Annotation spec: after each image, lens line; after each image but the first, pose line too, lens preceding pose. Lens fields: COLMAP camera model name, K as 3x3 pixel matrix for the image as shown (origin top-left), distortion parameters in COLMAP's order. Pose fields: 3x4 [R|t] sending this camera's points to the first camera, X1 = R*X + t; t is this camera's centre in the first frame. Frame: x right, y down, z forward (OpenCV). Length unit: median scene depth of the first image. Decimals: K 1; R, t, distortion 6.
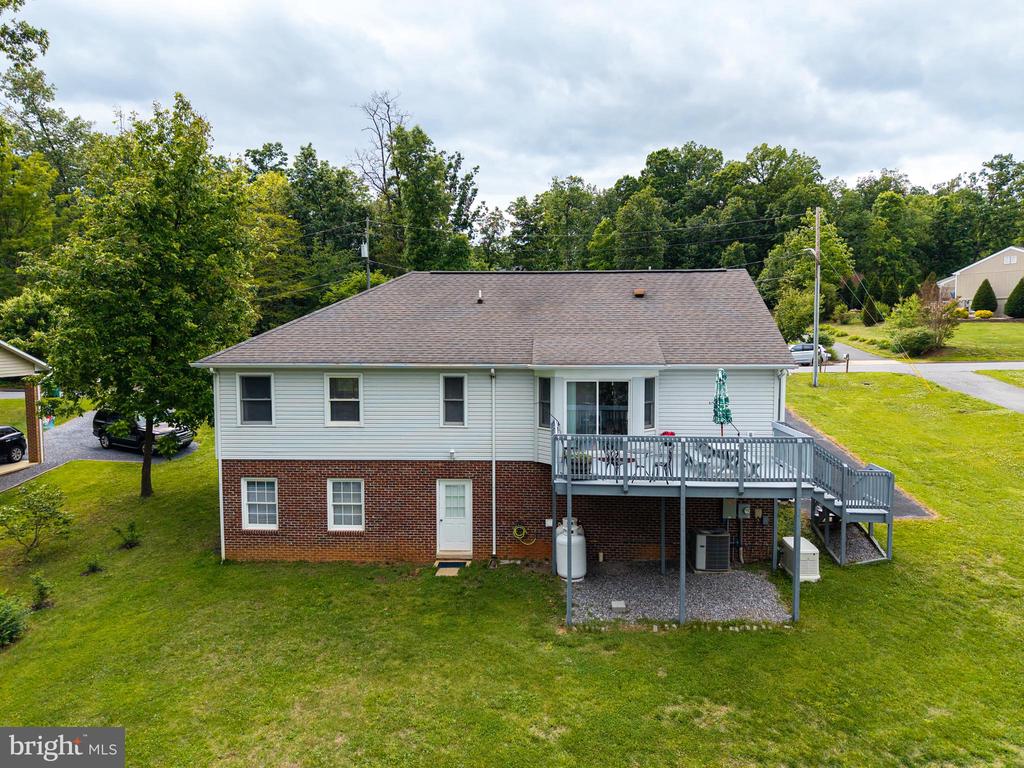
lens RADIAL K [[689.2, 0, 515.3], [0, 689.2, 368.3], [0, 0, 1]] dist [0.028939, -0.037467]
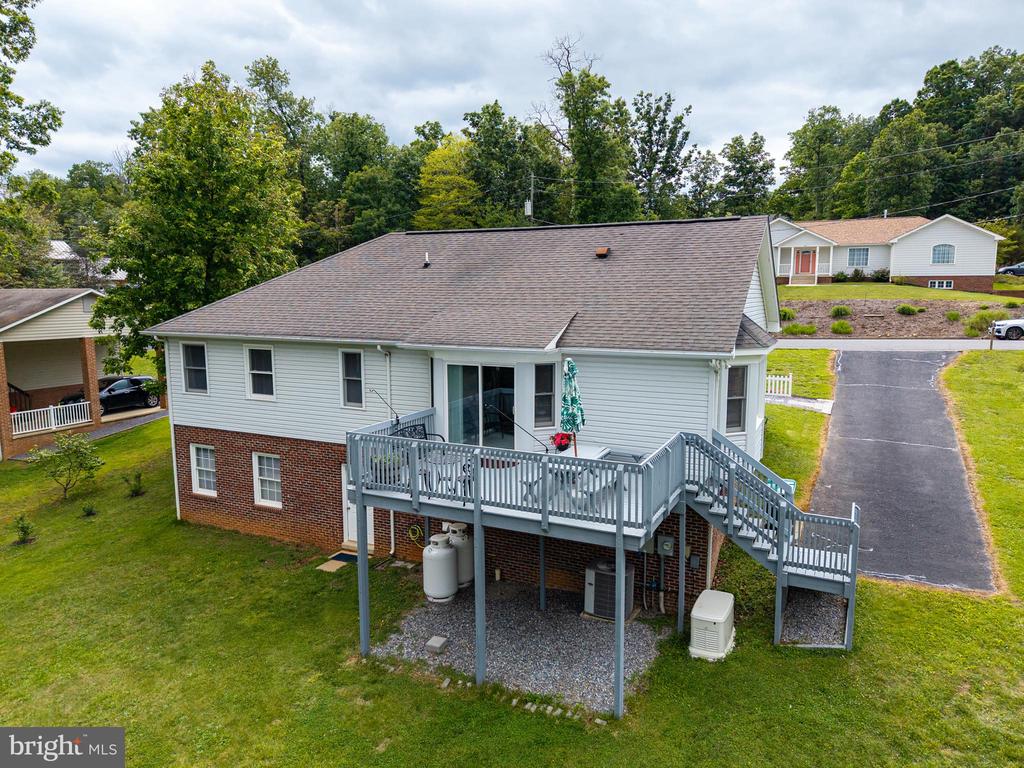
lens RADIAL K [[689.2, 0, 515.3], [0, 689.2, 368.3], [0, 0, 1]] dist [0.028939, -0.037467]
pose [[0.921919, 0.043230, -0.384962, 0.445237], [-0.018282, 0.997502, 0.068233, -0.032086], [0.386950, -0.055868, 0.920407, 0.250256]]
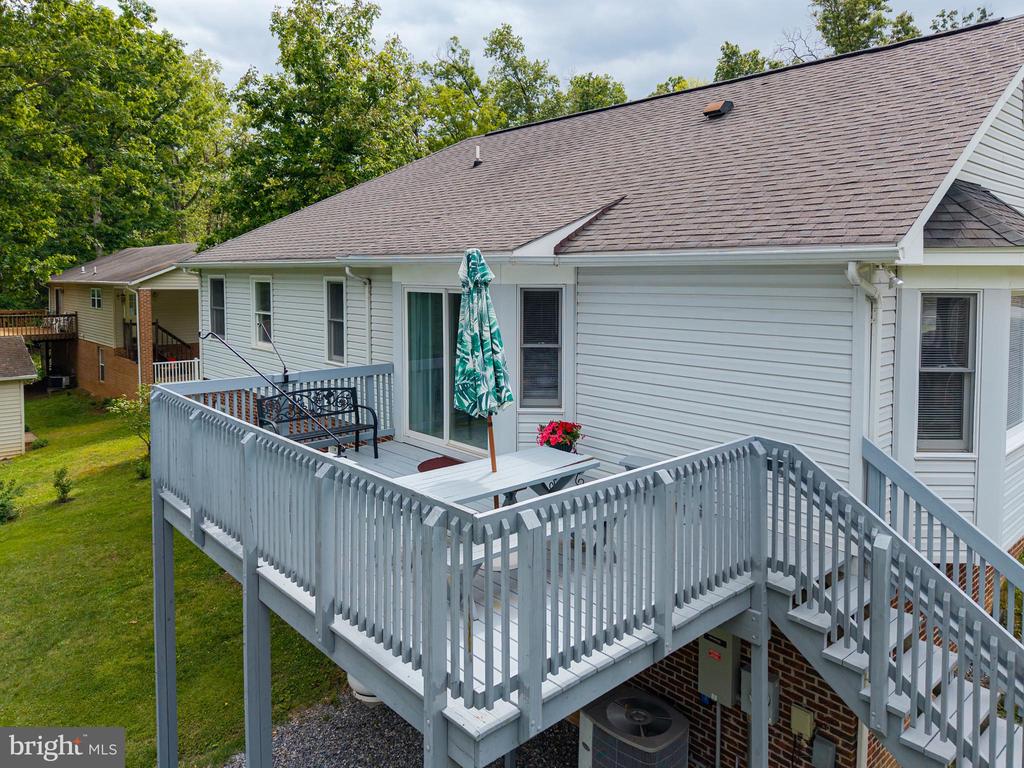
lens RADIAL K [[718.2, 0, 515.5], [0, 718.2, 294.9], [0, 0, 1]] dist [-0.002480, -0.001517]
pose [[0.708093, 0.022867, -0.705749, 0.469200], [-0.036943, 0.999306, -0.004687, 0.020244], [0.705152, 0.029392, 0.708447, 0.647763]]
